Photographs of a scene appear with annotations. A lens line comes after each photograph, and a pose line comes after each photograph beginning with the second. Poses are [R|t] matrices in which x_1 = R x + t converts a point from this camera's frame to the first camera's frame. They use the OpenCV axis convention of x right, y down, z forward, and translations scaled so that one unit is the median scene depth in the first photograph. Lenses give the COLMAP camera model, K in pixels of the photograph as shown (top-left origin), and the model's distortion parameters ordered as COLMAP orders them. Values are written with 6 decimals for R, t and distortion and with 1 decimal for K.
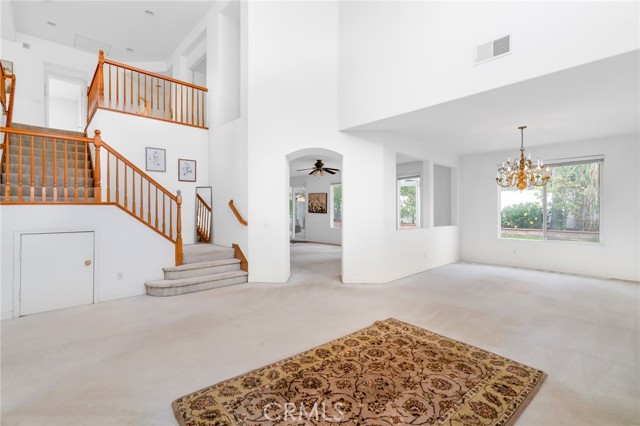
lens RADIAL K [[292.4, 0, 318.4], [0, 292.4, 210.2], [0, 0, 1]] dist [0.002205, 0.000719]
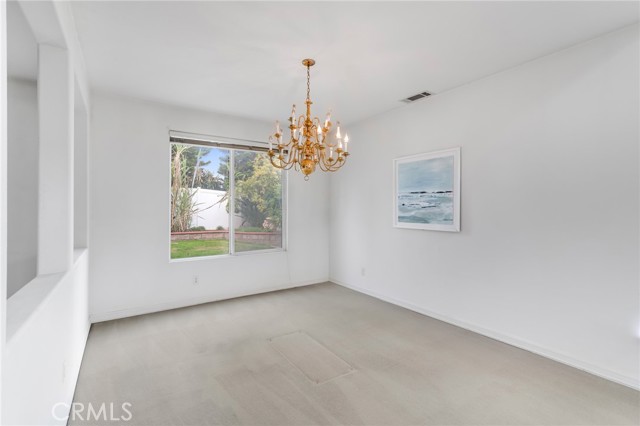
lens RADIAL K [[292.4, 0, 318.4], [0, 292.4, 210.2], [0, 0, 1]] dist [0.002205, 0.000719]
pose [[0.153856, -0.005899, 0.988076, 0.141530], [0.003832, 0.999978, 0.005373, -0.004392], [-0.988086, 0.002959, 0.153875, 0.830460]]
